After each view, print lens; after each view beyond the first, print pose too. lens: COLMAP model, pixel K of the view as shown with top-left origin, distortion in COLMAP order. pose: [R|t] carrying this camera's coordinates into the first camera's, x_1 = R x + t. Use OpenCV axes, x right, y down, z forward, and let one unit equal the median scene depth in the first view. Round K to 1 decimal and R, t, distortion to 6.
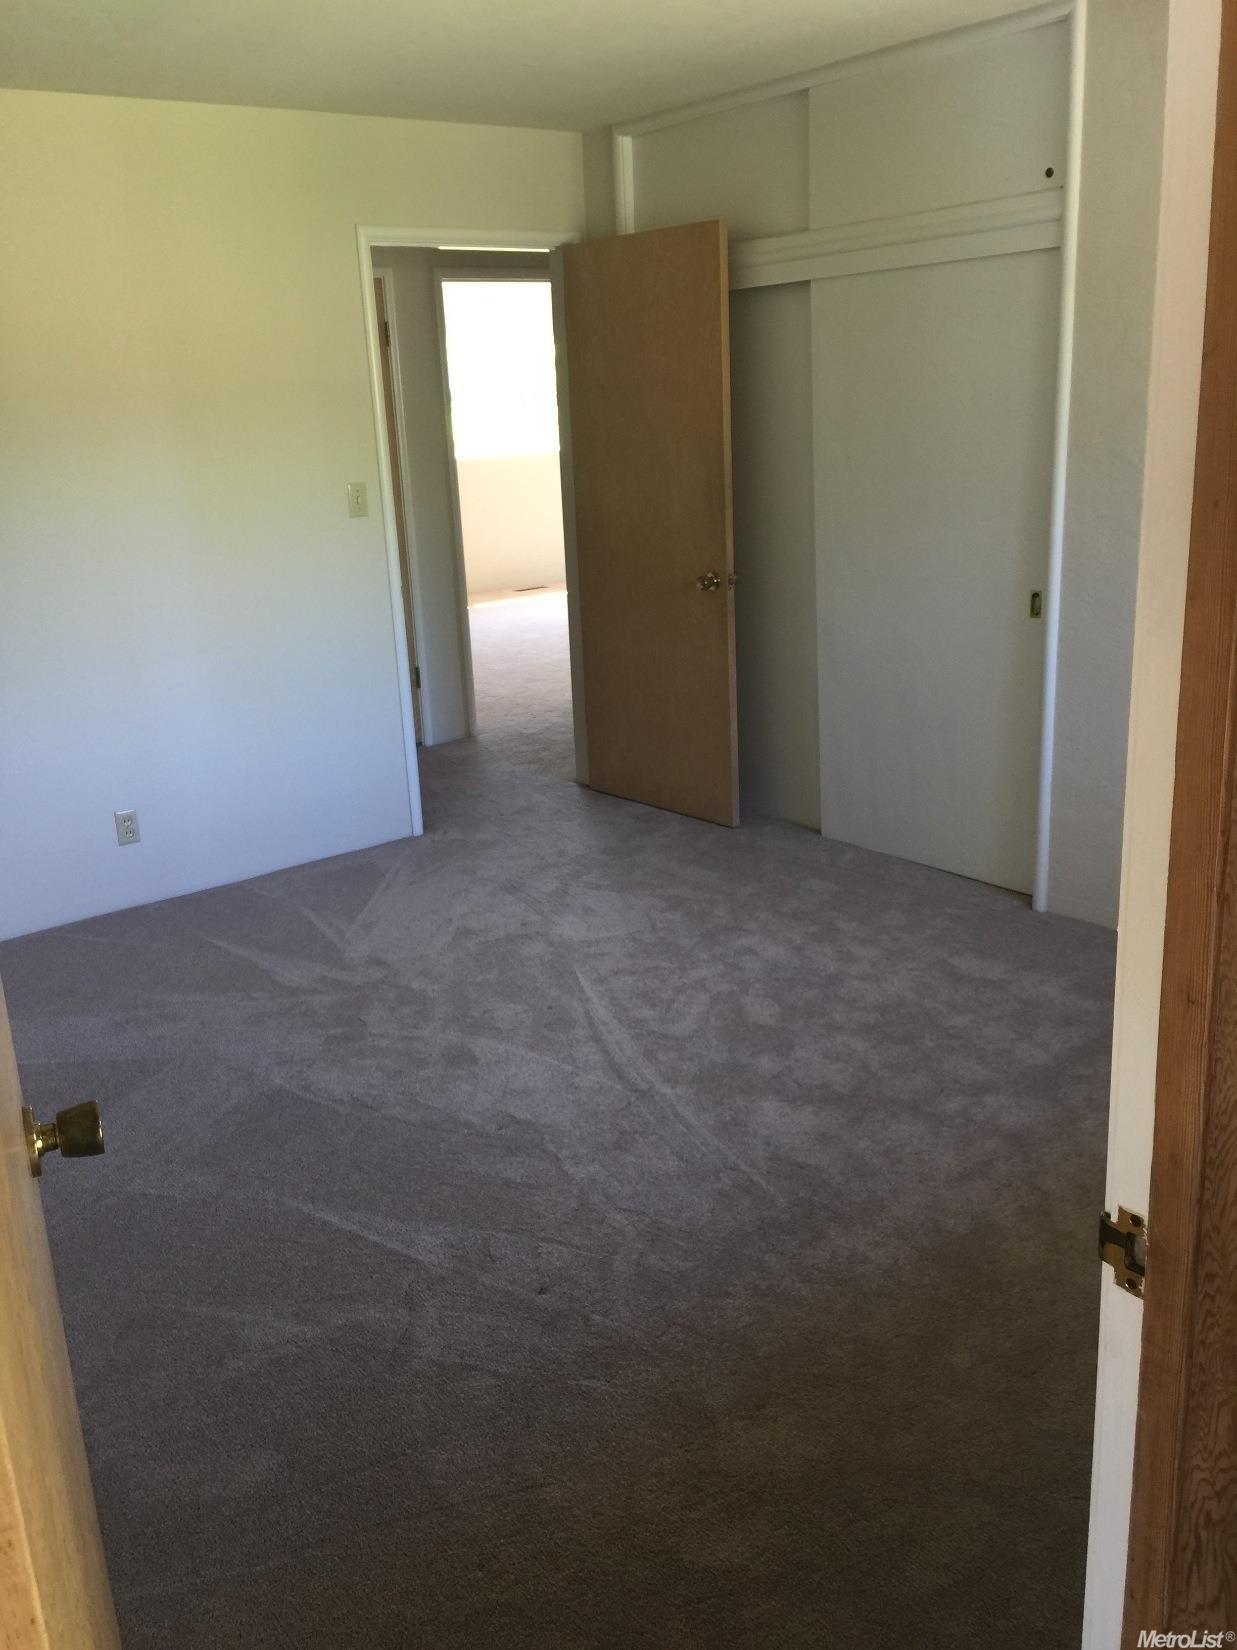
lens RADIAL K [[1417.2, 0, 618.5], [0, 1417.2, 825.0], [0, 0, 1]] dist [0.042542, -0.006728]
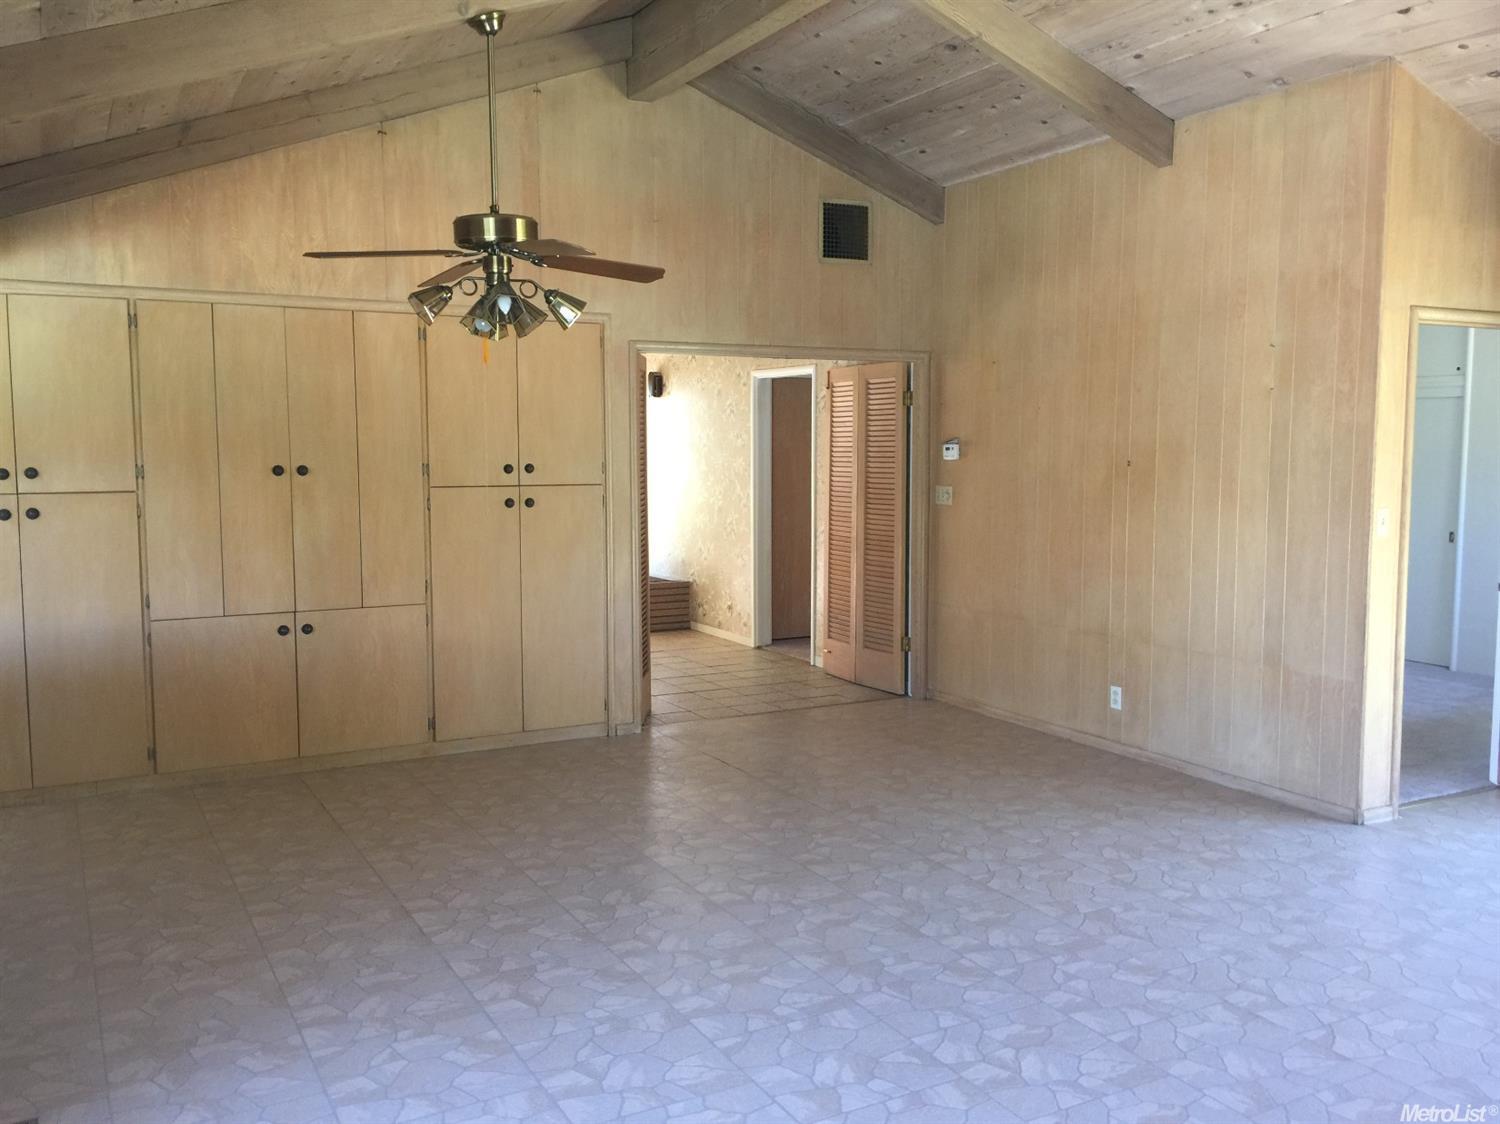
lens RADIAL K [[1288.4, 0, 750.0], [0, 1288.4, 562.0], [0, 0, 1]] dist [0.042542, -0.006728]
pose [[0.983311, 0.067917, -0.168782, -0.520428], [-0.101156, 0.975188, -0.196918, 0.461588], [0.151220, 0.210705, 0.965783, -1.350355]]
